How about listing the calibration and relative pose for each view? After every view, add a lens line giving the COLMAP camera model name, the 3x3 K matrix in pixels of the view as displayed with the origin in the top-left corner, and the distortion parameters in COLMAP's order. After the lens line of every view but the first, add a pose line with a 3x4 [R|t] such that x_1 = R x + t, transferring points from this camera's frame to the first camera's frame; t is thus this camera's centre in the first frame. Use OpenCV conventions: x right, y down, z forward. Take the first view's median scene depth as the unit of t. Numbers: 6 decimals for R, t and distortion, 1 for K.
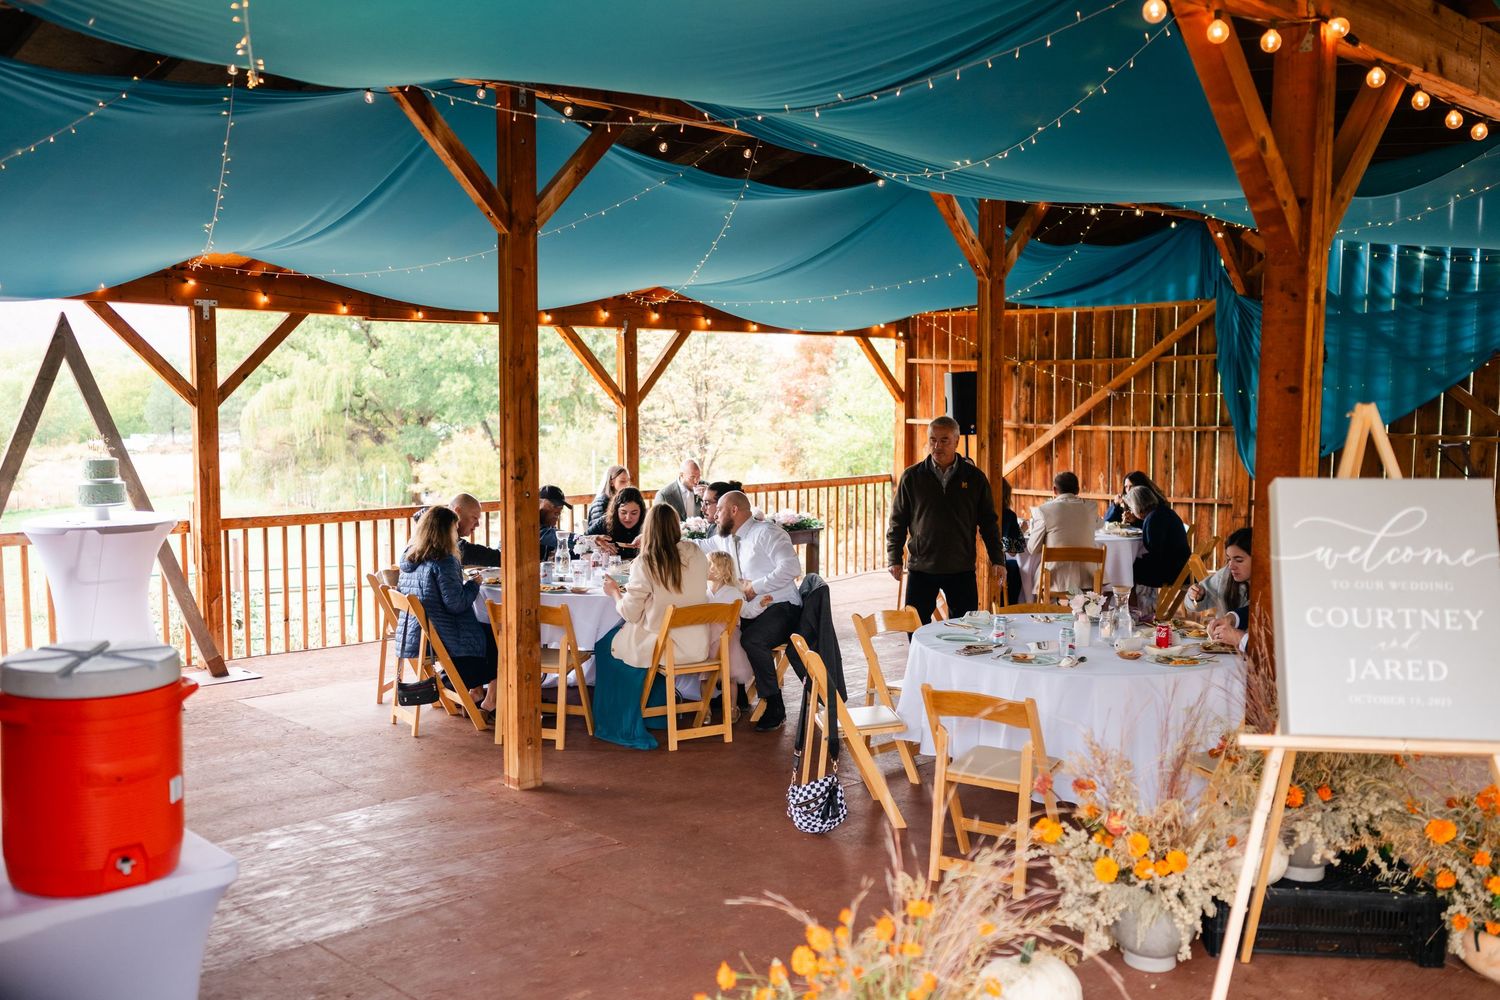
lens RADIAL K [[1422.4, 0, 753.0], [0, 1422.4, 503.2], [0, 0, 1]] dist [-0.000725, 0.000000]
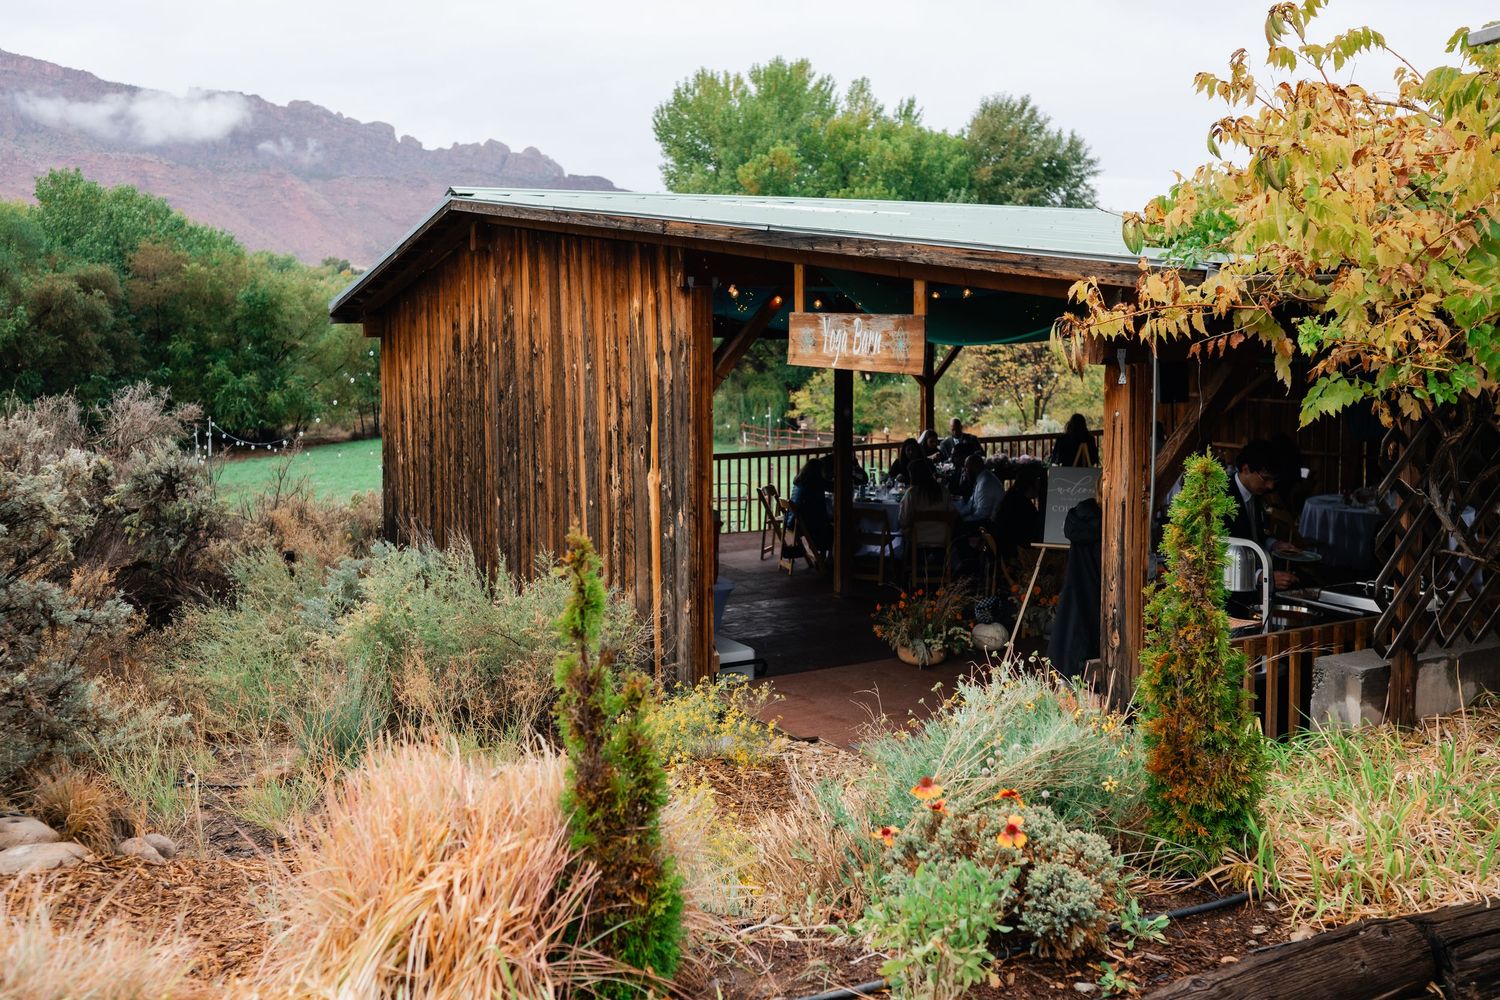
lens RADIAL K [[1422.4, 0, 746.6], [0, 1422.4, 498.9], [0, 0, 1]] dist [-0.000725, 0.000000]
pose [[0.965107, 0.030749, -0.260043, 0.122830], [-0.017625, 0.998457, 0.052651, -0.018569], [0.261261, -0.046230, 0.964161, -0.535500]]
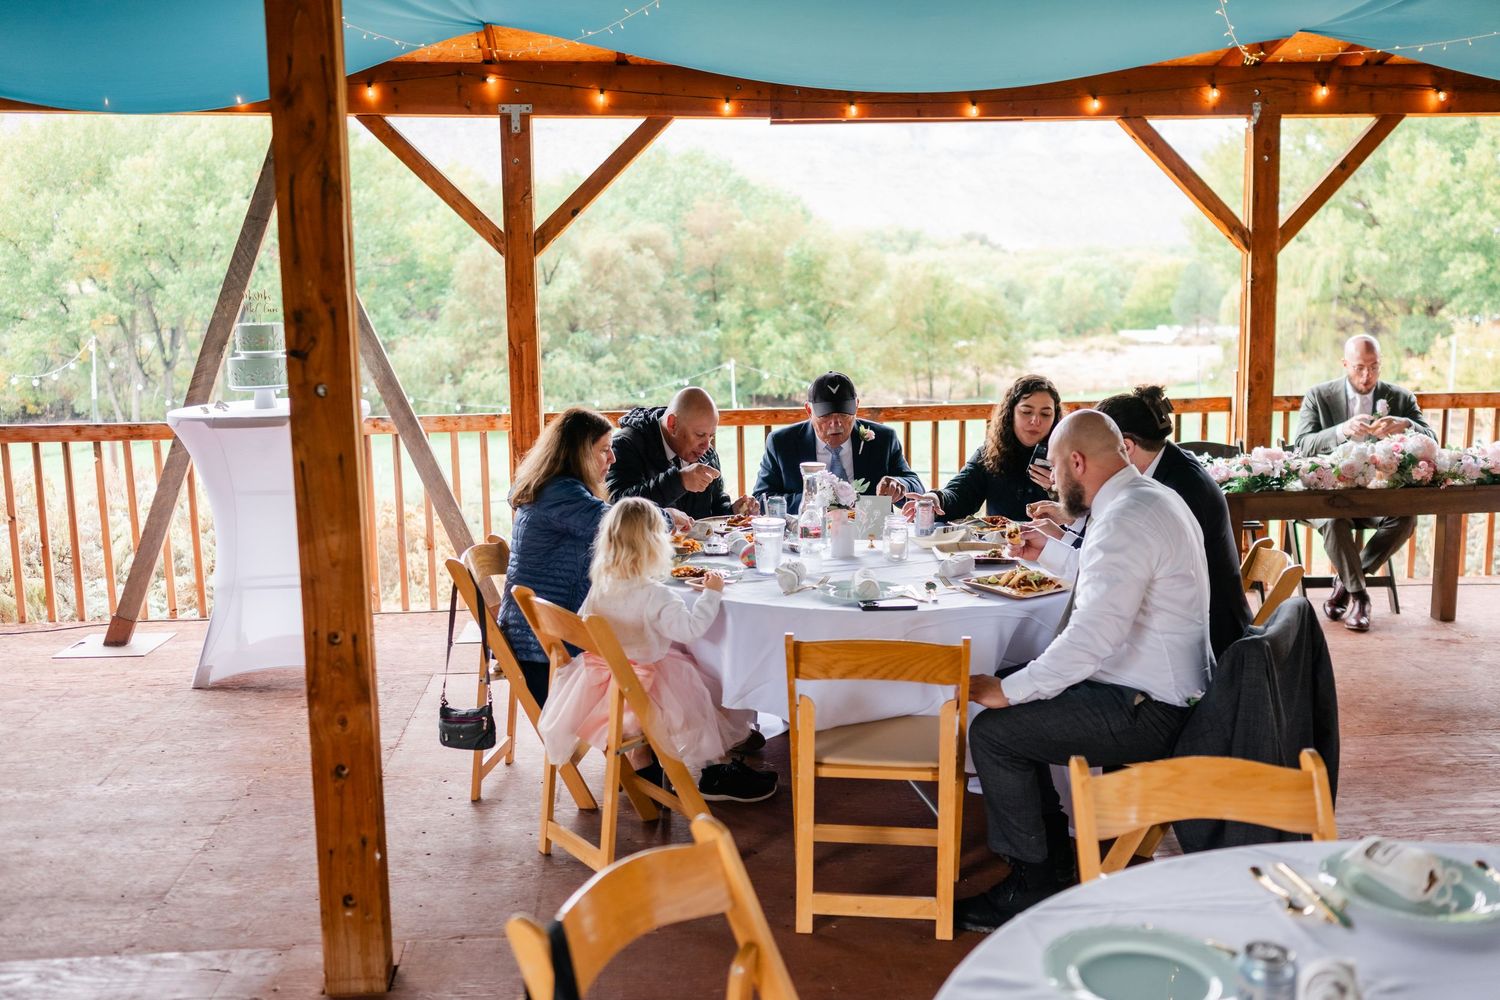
lens RADIAL K [[1422.4, 0, 751.7], [0, 1422.4, 506.6], [0, 0, 1]] dist [-0.000725, 0.000000]
pose [[0.763199, 0.083715, -0.640717, 0.133050], [-0.034326, 0.995425, 0.089173, -0.007671], [0.645251, -0.046063, 0.762581, 0.391491]]
